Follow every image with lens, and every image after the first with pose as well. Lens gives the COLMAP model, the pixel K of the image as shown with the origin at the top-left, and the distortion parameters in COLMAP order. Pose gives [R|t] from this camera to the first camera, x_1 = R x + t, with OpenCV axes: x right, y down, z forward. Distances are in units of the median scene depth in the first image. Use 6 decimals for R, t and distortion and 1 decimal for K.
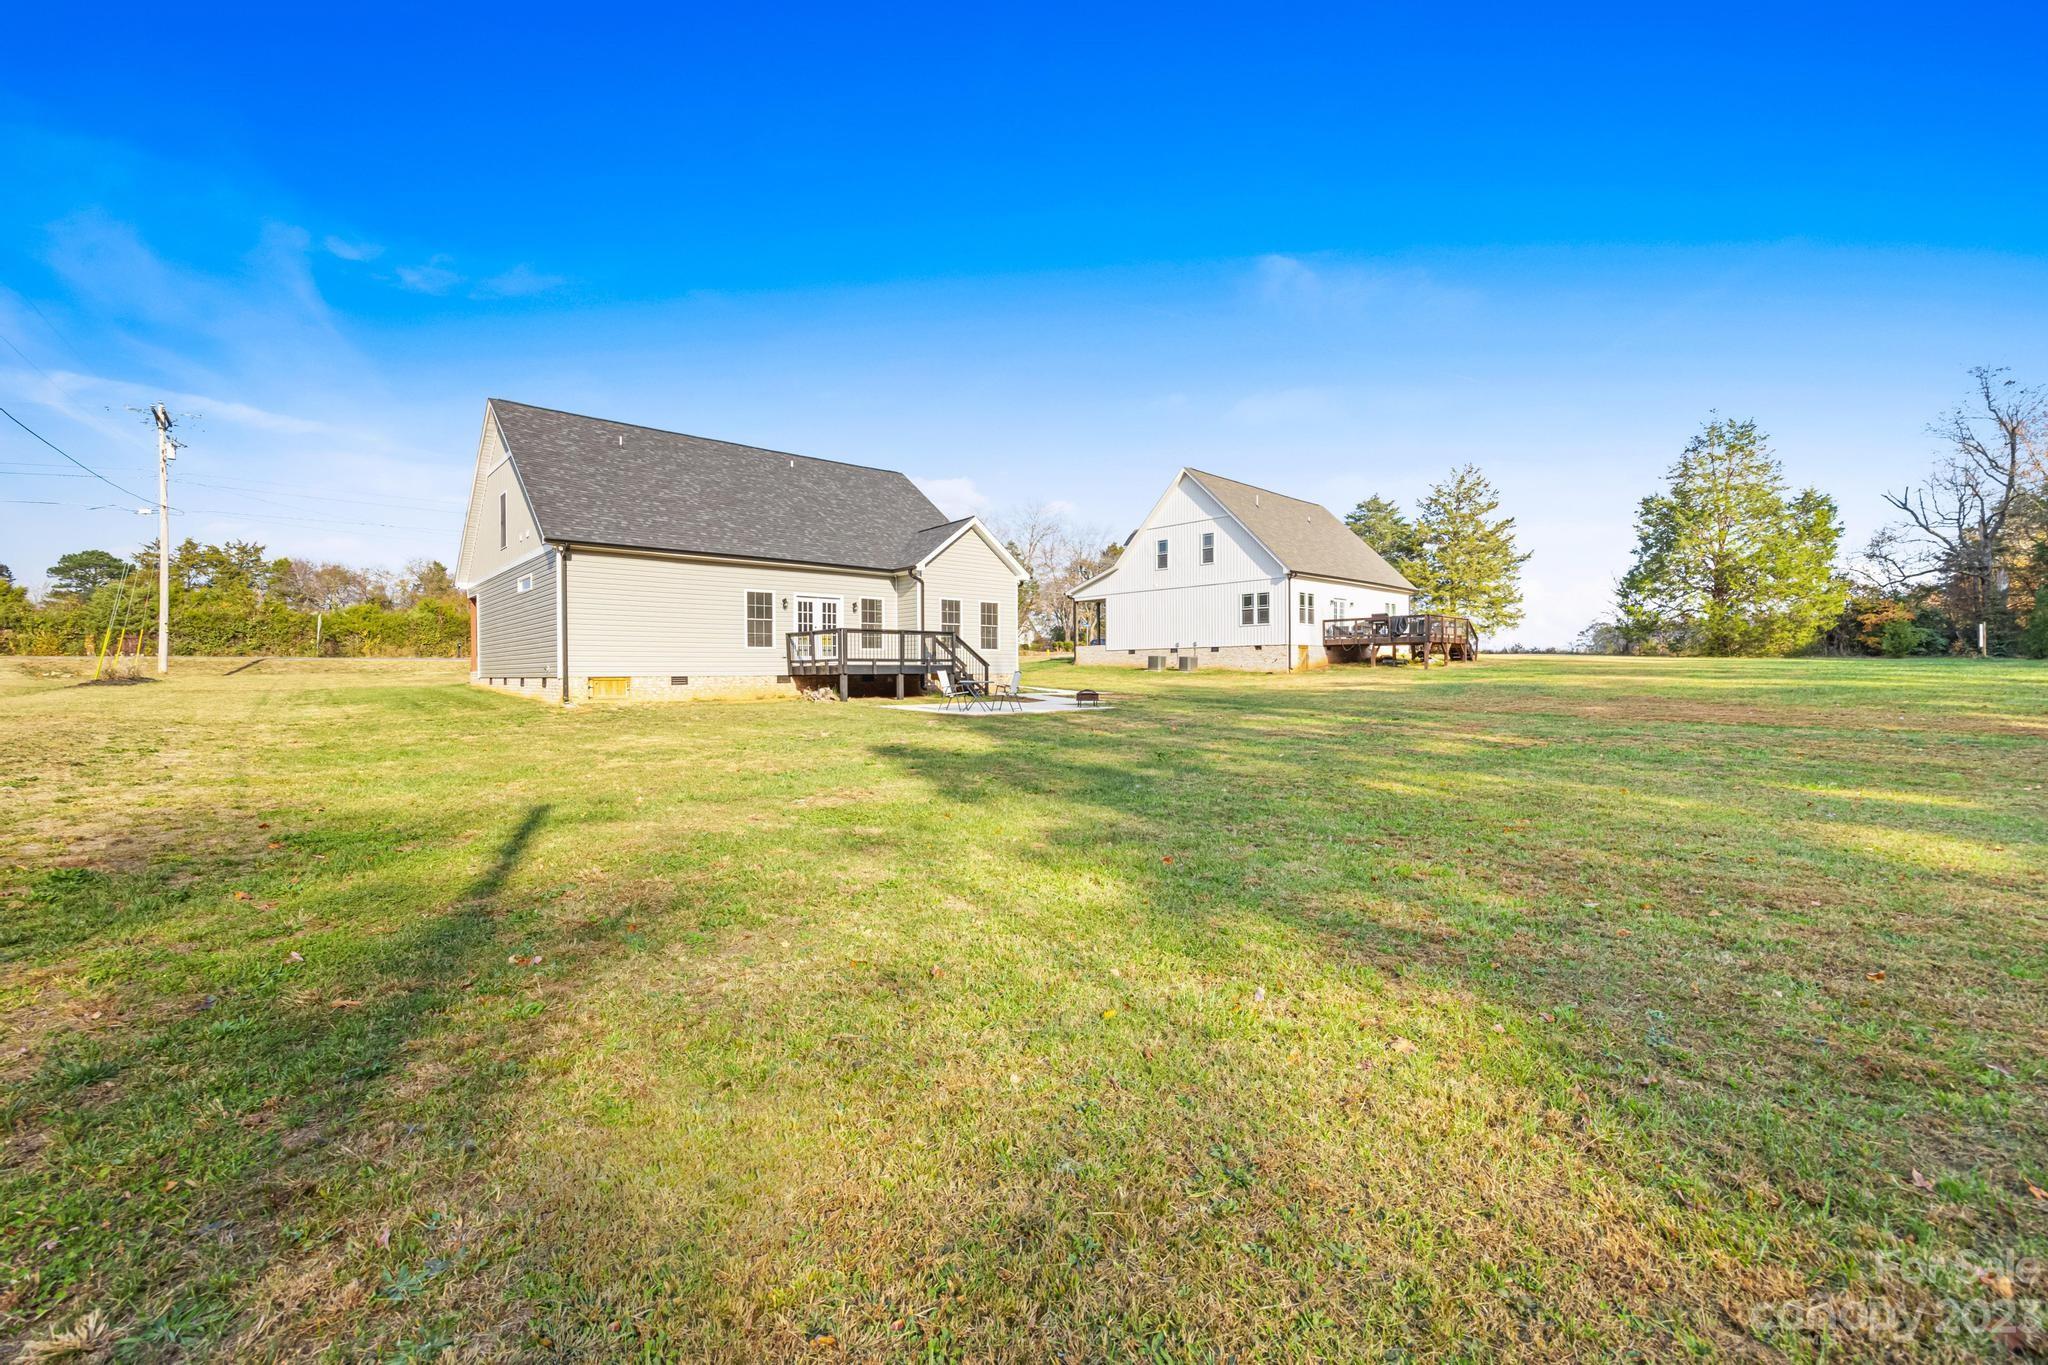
lens RADIAL K [[821.0, 0, 1024.1], [0, 821.0, 677.7], [0, 0, 1]] dist [0.003308, 0.000214]
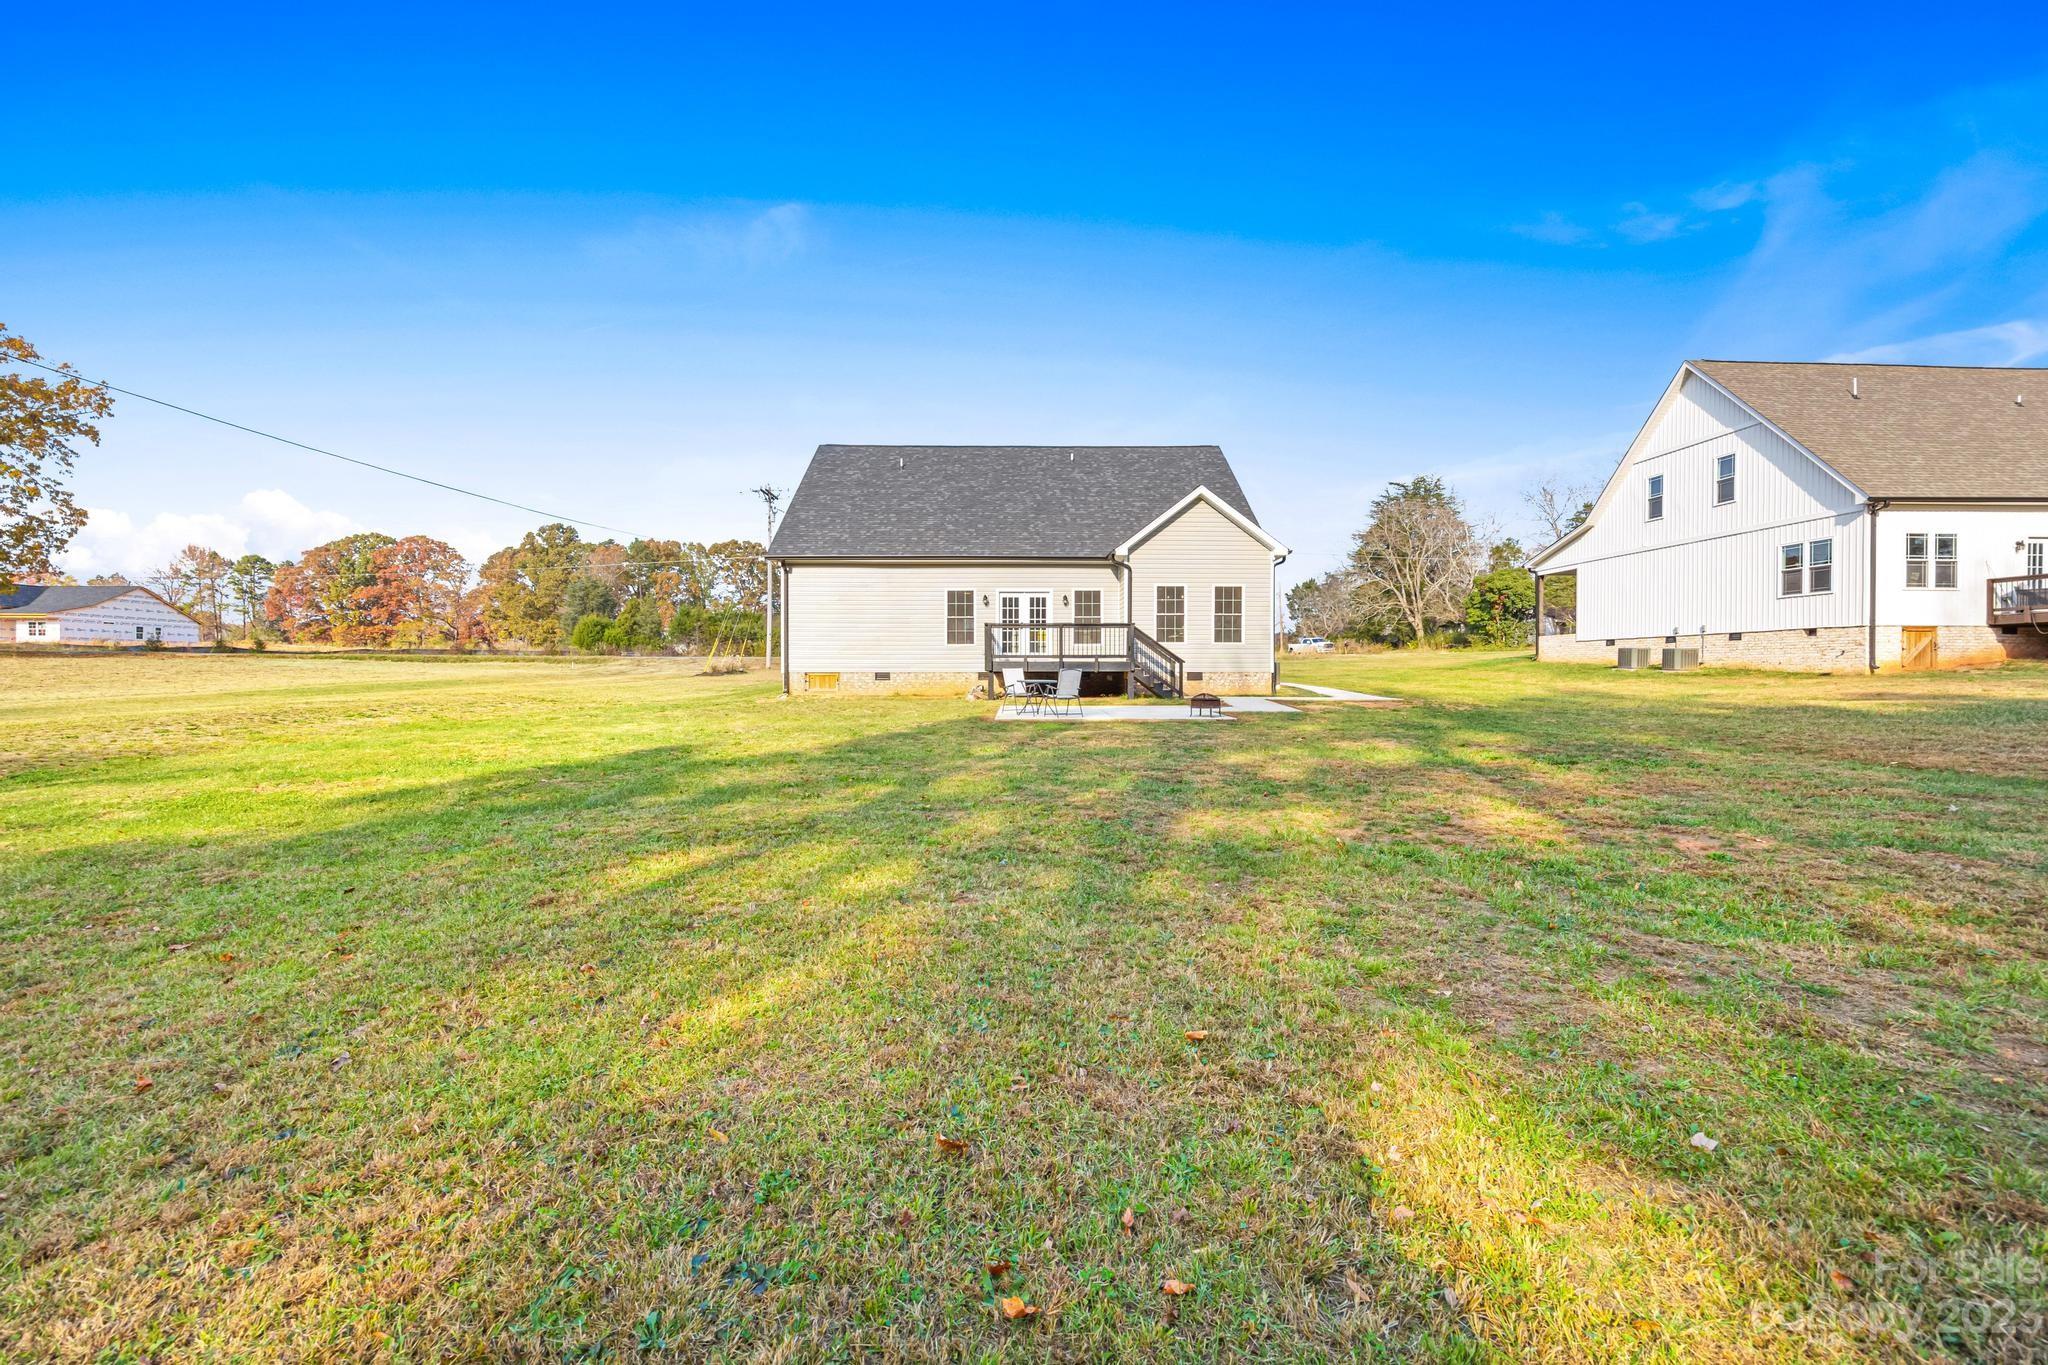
lens RADIAL K [[825.3, 0, 1035.9], [0, 825.3, 674.9], [0, 0, 1]] dist [0.000202, 0.000224]
pose [[0.757110, 0.009019, -0.653225, 0.371686], [-0.009202, 0.999953, 0.003140, -0.002993], [0.653223, 0.003633, 0.757157, 0.252684]]
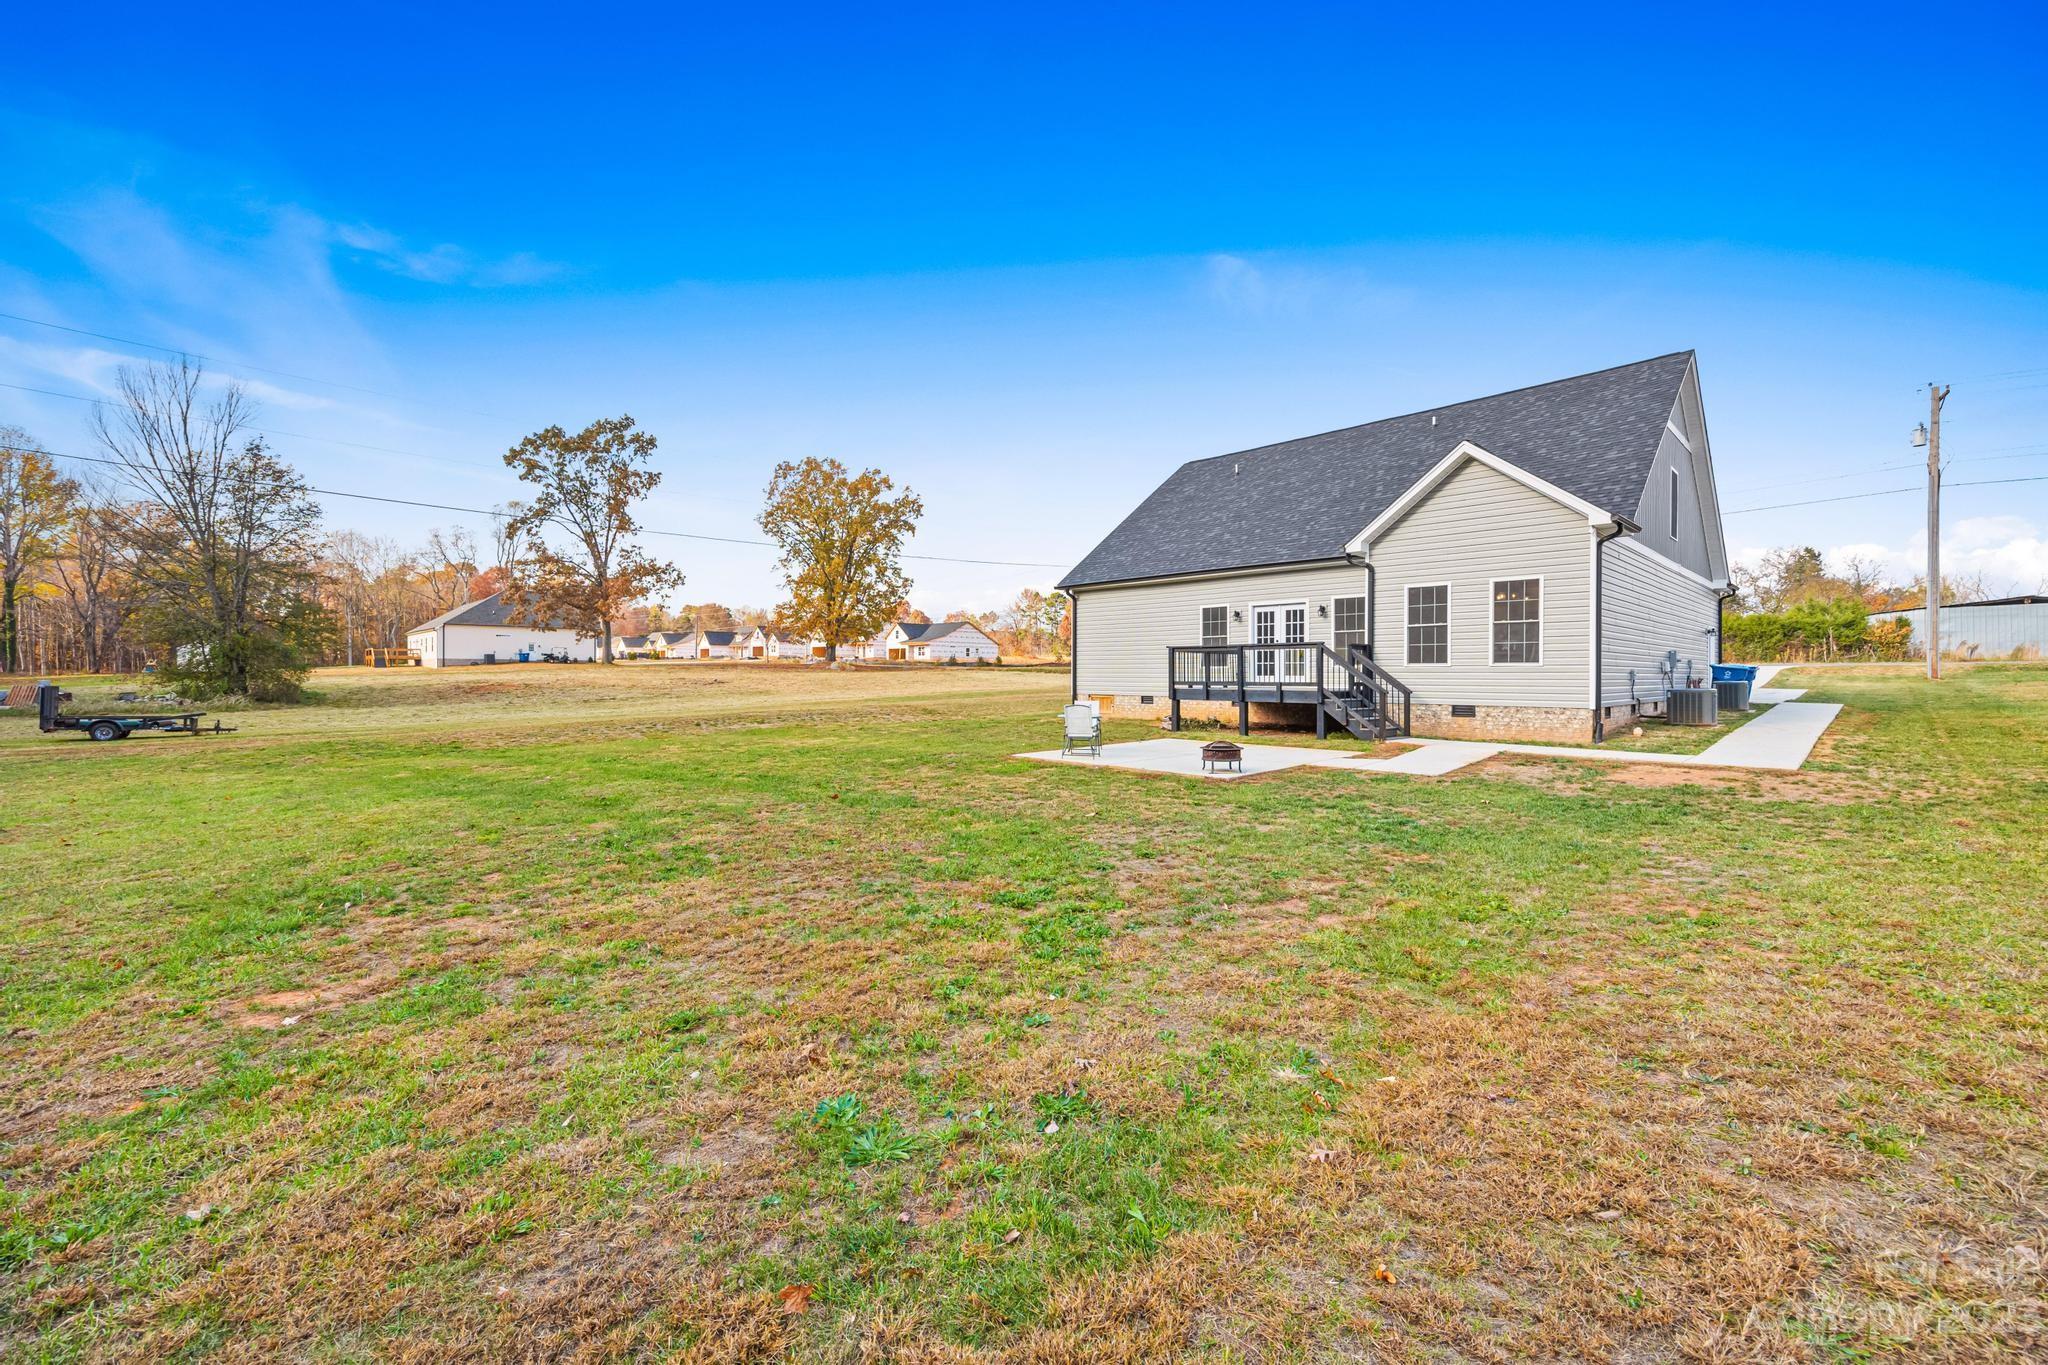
lens RADIAL K [[838.1, 0, 1020.7], [0, 838.1, 677.8], [0, 0, 1]] dist [-0.000340, 0.000138]
pose [[0.010363, 0.009790, -0.999898, 0.553183], [-0.010440, 0.999899, 0.009682, -0.027721], [0.999892, 0.010339, 0.010464, 0.683179]]
